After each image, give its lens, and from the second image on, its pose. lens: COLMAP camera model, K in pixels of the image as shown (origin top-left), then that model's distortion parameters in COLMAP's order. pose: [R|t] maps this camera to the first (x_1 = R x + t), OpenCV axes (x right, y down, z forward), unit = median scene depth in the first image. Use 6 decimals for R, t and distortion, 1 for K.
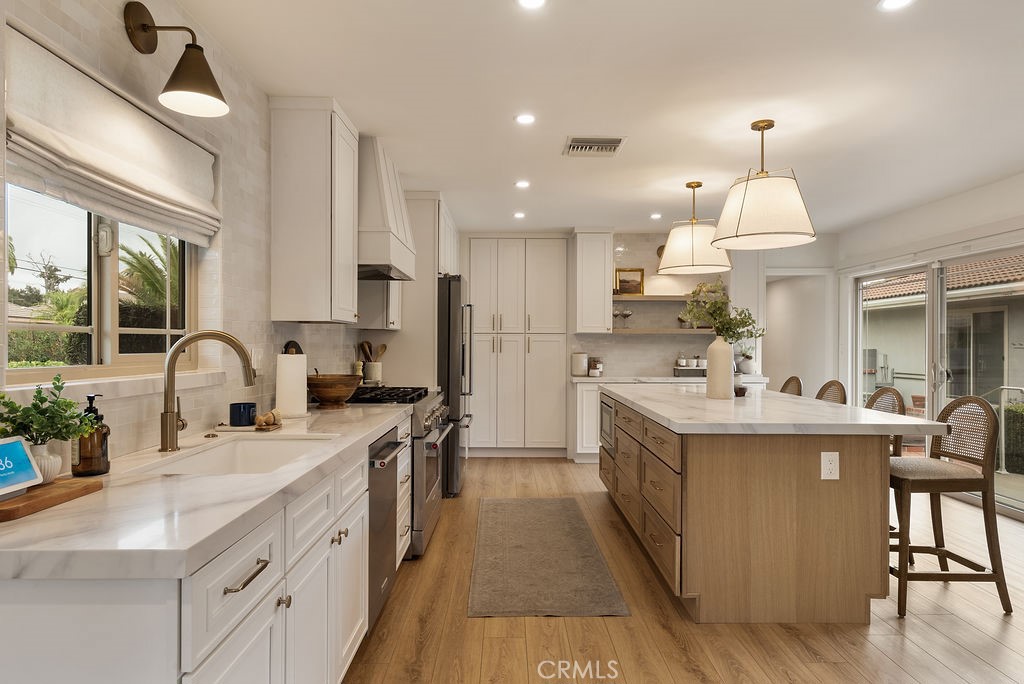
lens RADIAL K [[600.9, 0, 512.0], [0, 600.9, 342.0], [0, 0, 1]] dist [0.003124, 0.000993]
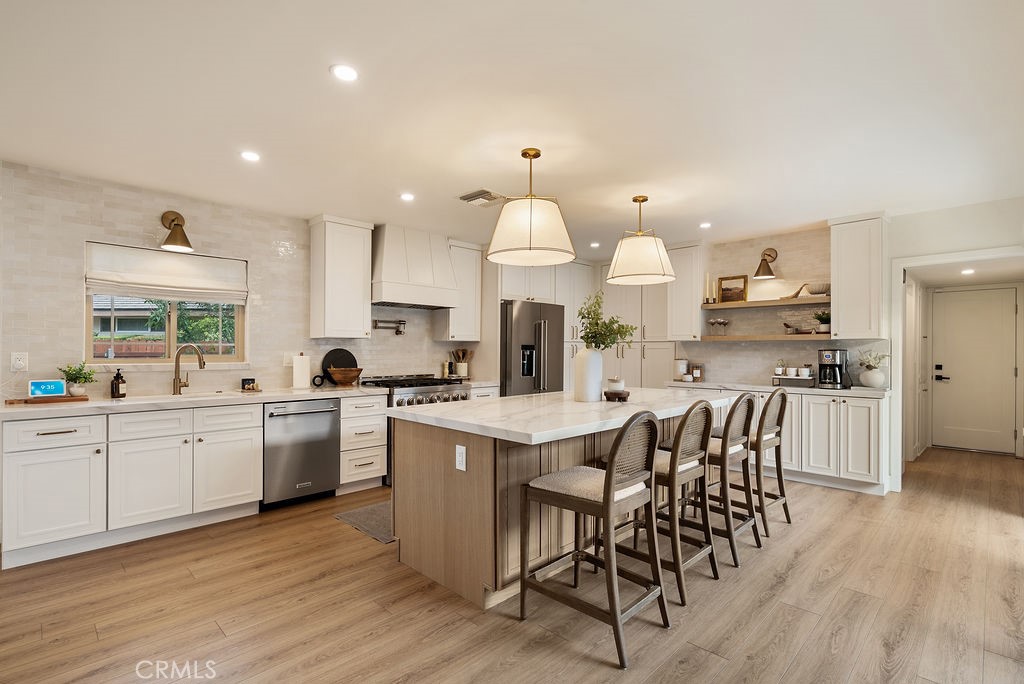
lens RADIAL K [[472.5, 0, 510.1], [0, 472.5, 344.4], [0, 0, 1]] dist [0.000050, 0.000429]
pose [[0.709768, -0.010091, -0.704363, 0.874182], [0.001203, 0.999913, -0.013113, 0.003831], [0.704435, 0.008460, 0.709718, 0.308969]]
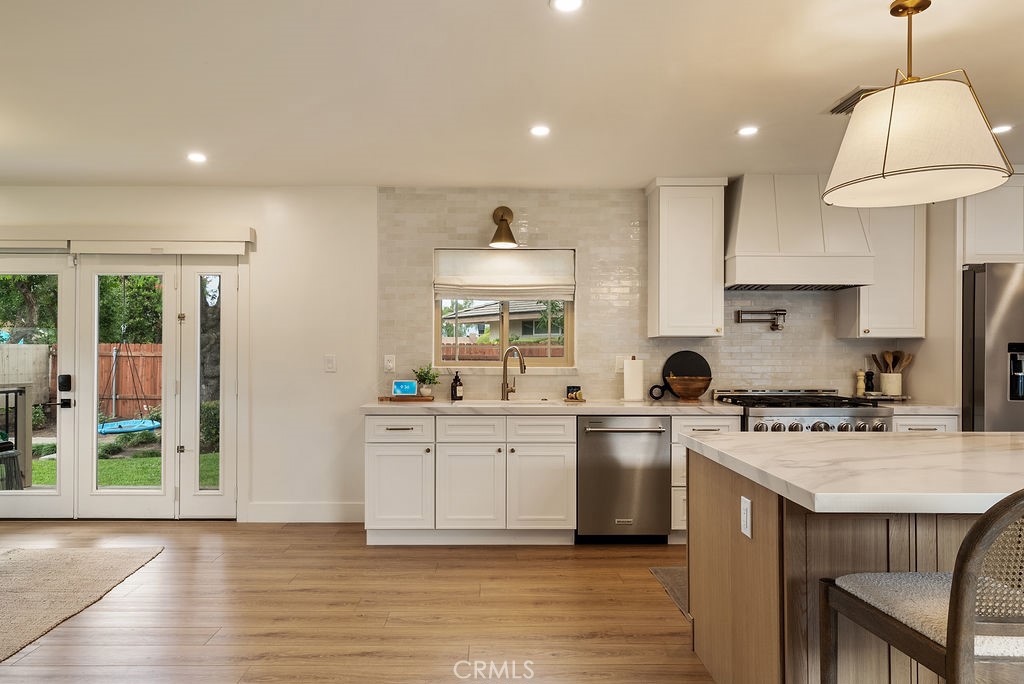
lens RADIAL K [[634.7, 0, 512.0], [0, 634.7, 342.0], [0, 0, 1]] dist [0.001599, 0.002121]
pose [[0.027194, -0.019910, -0.999432, 0.932942], [0.000772, 0.999802, -0.019897, 0.005309], [0.999630, -0.000230, 0.027204, 0.496204]]
